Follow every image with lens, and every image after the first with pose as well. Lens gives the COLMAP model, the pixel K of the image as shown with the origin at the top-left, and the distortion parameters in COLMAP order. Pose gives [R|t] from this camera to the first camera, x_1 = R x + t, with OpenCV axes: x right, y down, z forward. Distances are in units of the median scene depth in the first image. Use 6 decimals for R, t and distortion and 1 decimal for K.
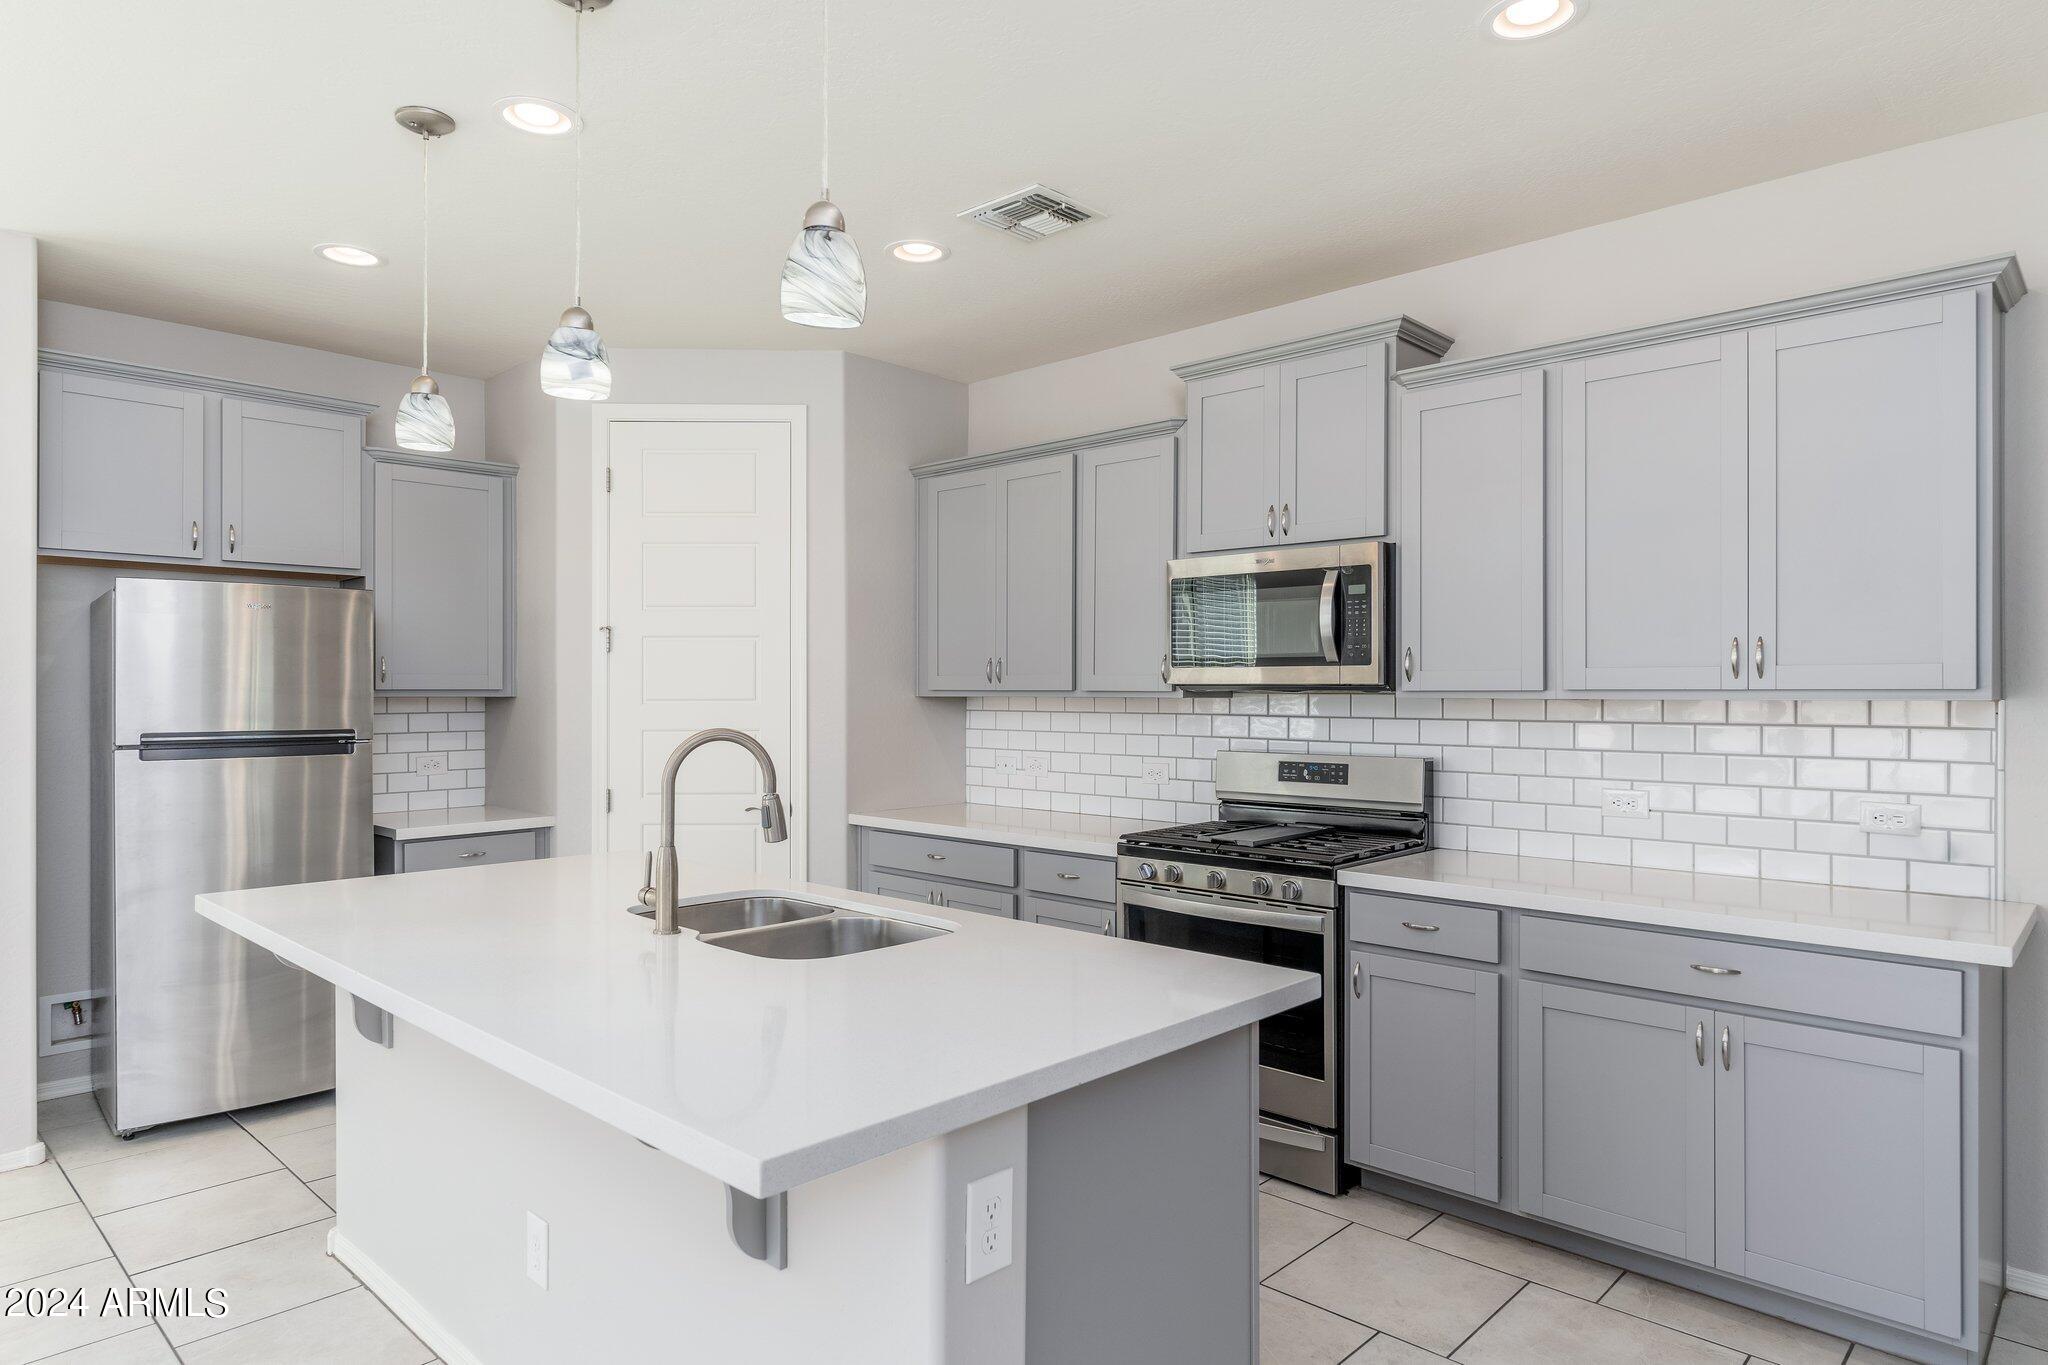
lens RADIAL K [[1196.6, 0, 1022.9], [0, 1196.6, 694.0], [0, 0, 1]] dist [0.005786, 0.000129]
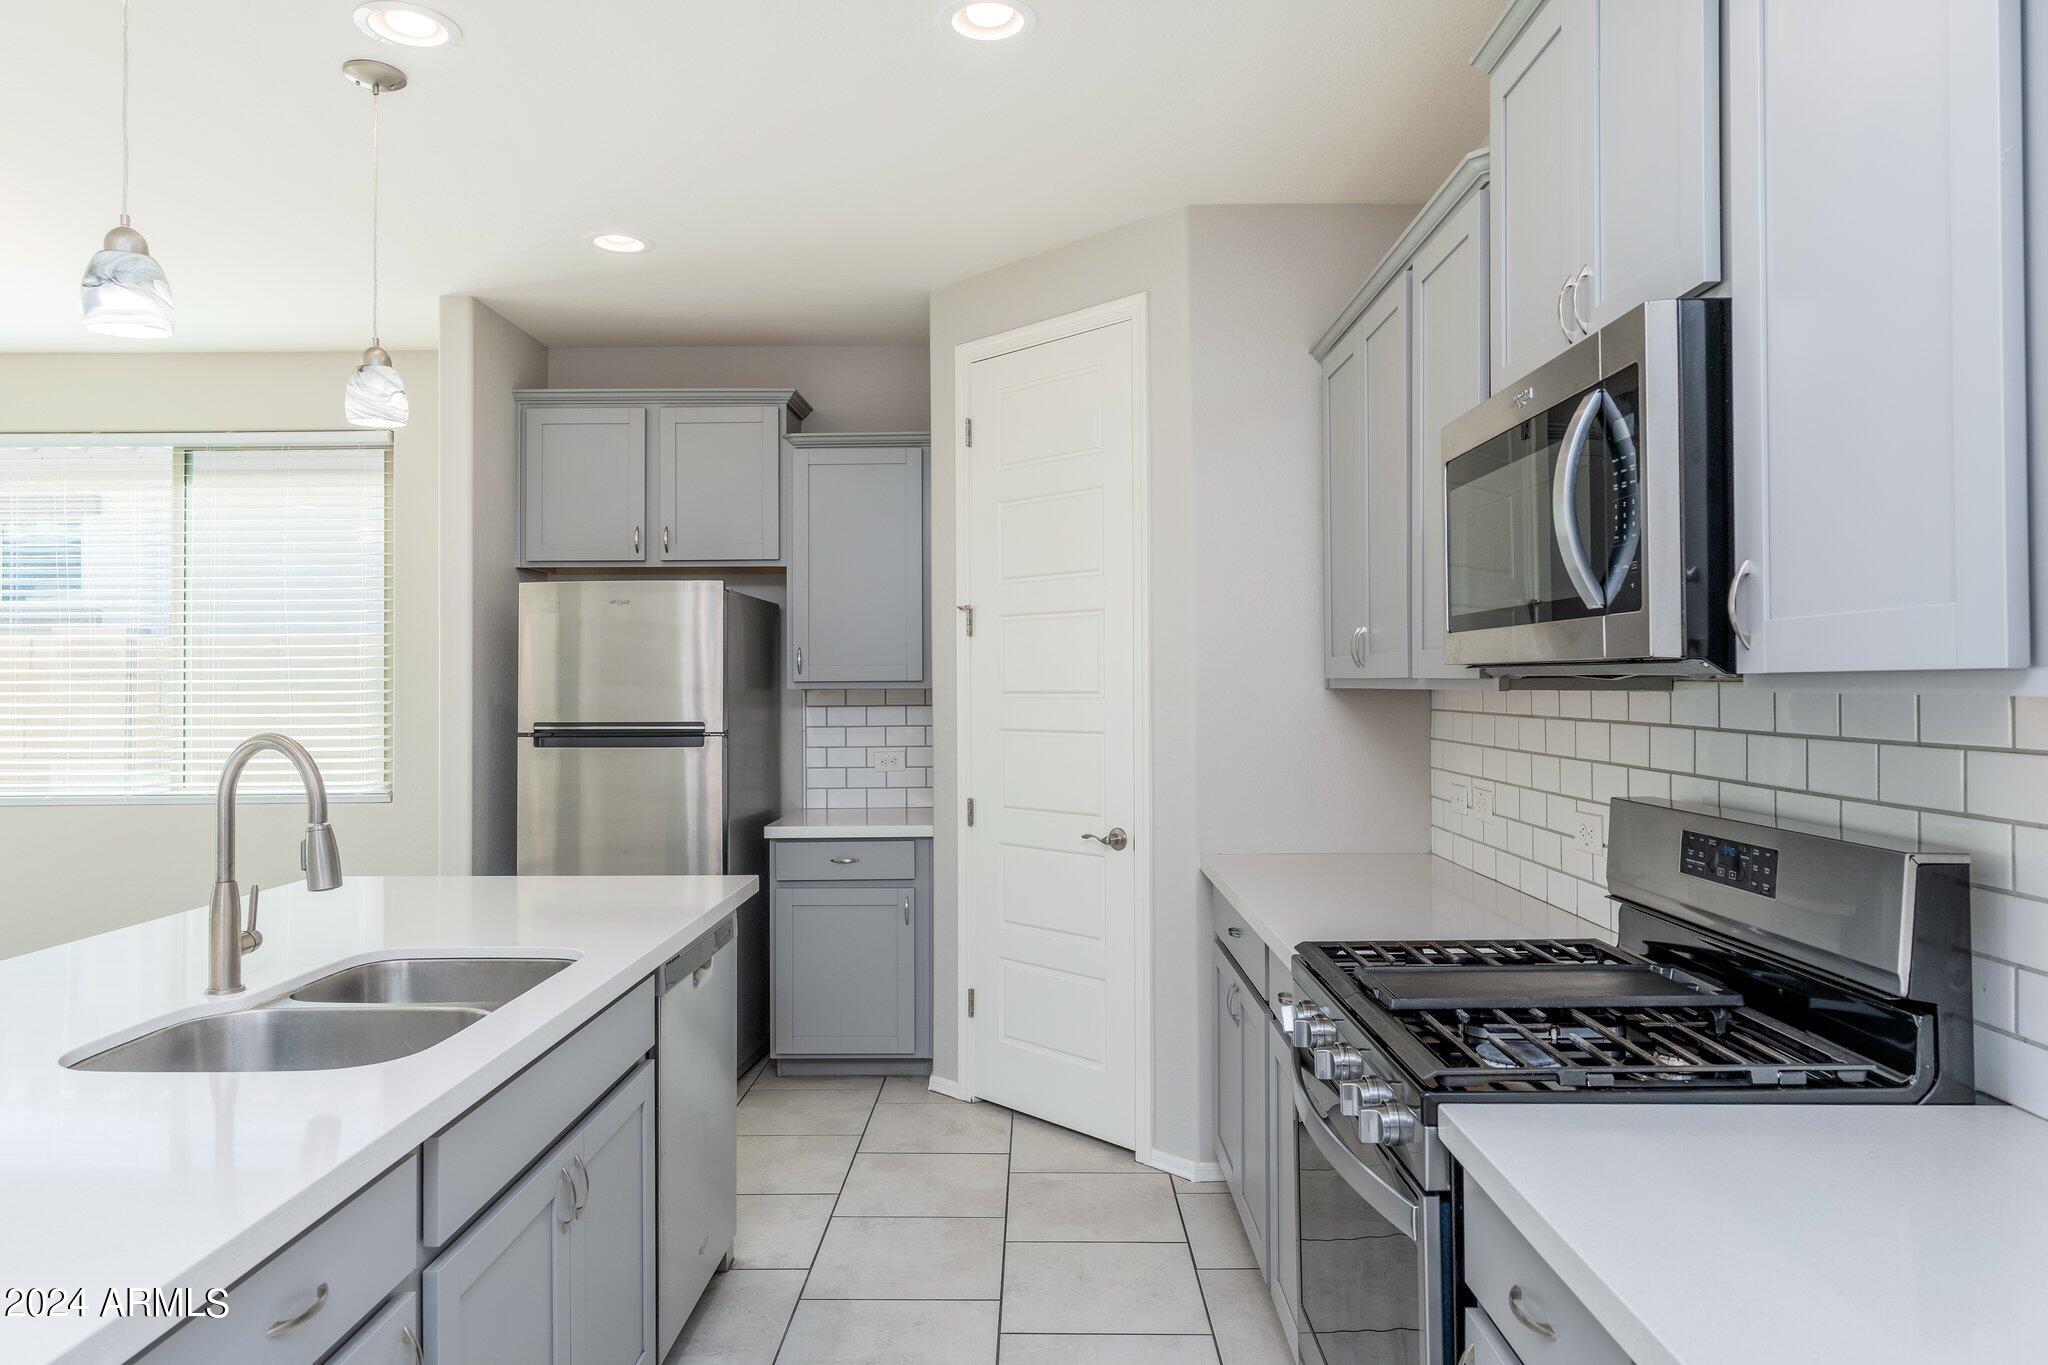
lens RADIAL K [[1305.8, 0, 1020.0], [0, 1305.8, 661.0], [0, 0, 1]] dist [0.033655, 0.000225]
pose [[0.675454, -0.016550, -0.737217, 0.431128], [0.003239, 0.999805, -0.019477, 0.000866], [0.737395, 0.010768, 0.675376, 0.488839]]
